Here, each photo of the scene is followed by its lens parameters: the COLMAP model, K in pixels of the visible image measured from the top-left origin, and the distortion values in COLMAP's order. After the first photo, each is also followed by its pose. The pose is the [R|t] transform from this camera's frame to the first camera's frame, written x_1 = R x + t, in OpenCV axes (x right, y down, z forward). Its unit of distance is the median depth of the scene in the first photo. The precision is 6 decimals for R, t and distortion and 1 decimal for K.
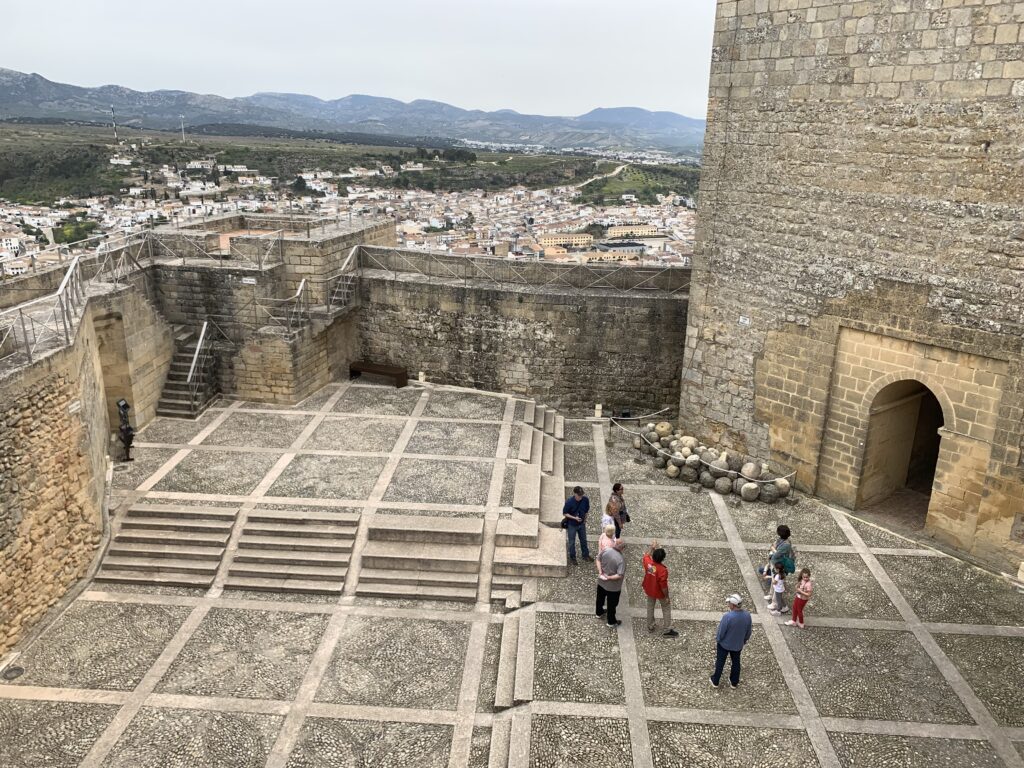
lens RADIAL K [[730.1, 0, 512.0], [0, 730.1, 384.0], [0, 0, 1]] dist [-0.009312, -0.004147]
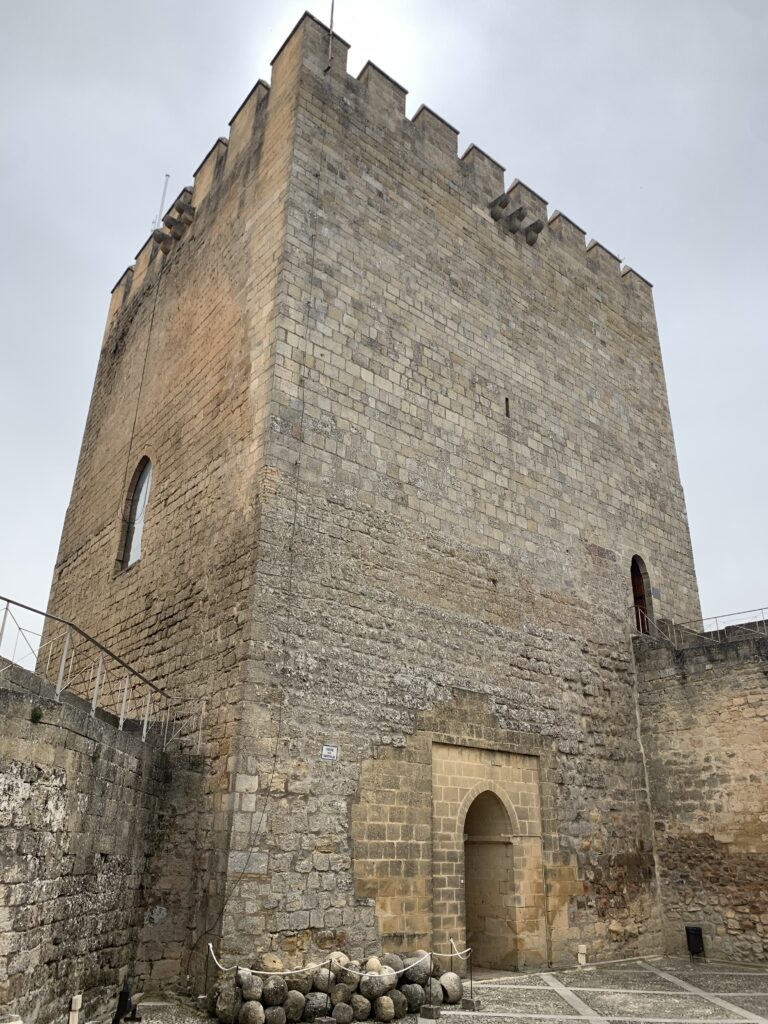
lens RADIAL K [[730.1, 0, 384.0], [0, 730.1, 512.0], [0, 0, 1]] dist [-0.009312, -0.004147]
pose [[0.003461, 0.376522, 0.926401, -0.483795], [0.289031, 0.886490, -0.361380, -0.021778], [-0.957313, 0.269010, -0.105758, 1.039610]]
